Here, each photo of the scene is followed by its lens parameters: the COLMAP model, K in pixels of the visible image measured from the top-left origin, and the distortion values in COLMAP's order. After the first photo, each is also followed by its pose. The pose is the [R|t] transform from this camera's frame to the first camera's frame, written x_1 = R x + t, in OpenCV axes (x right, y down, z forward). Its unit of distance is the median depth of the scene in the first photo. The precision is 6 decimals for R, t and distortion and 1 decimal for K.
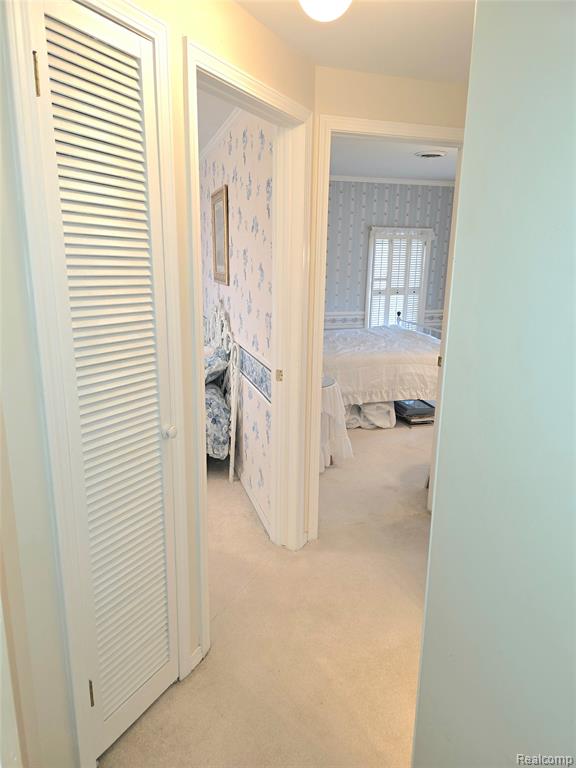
lens RADIAL K [[512.0, 0, 287.7], [0, 512.0, 383.7], [0, 0, 1]] dist [0.065183, -0.054188]
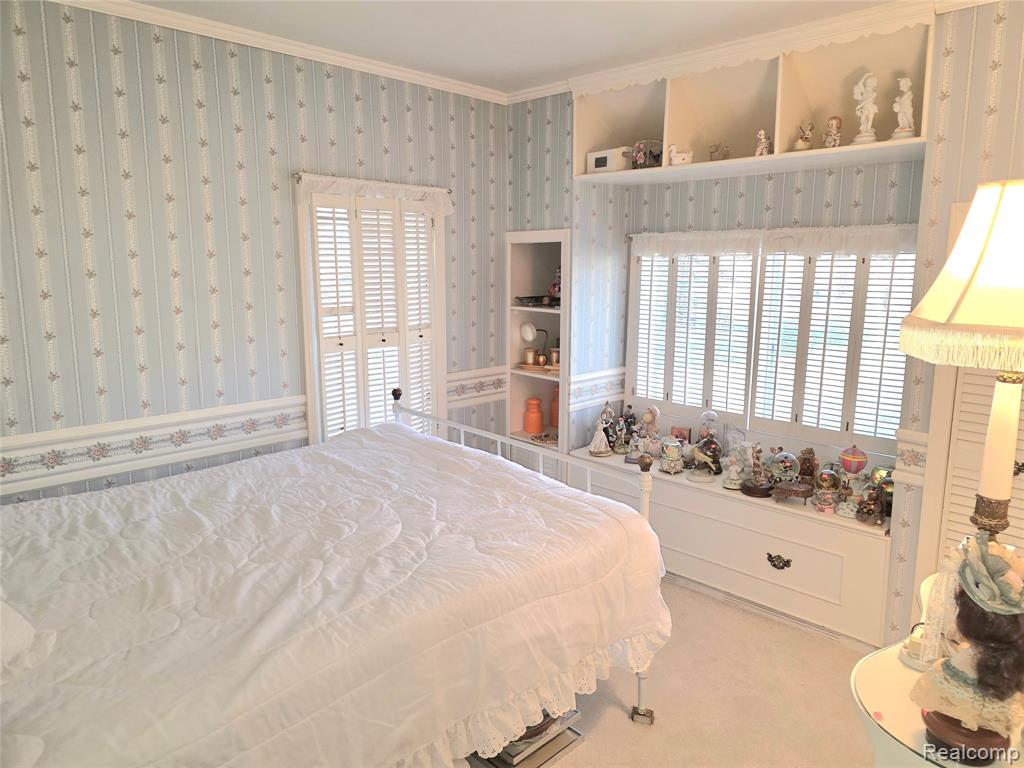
lens RADIAL K [[682.6, 0, 512.0], [0, 682.6, 382.9], [0, 0, 1]] dist [0.065183, -0.054188]
pose [[0.887383, -0.094330, 0.451279, 0.057636], [0.123416, 0.991724, -0.035385, -0.113348], [-0.444207, 0.087095, 0.891681, 0.481910]]
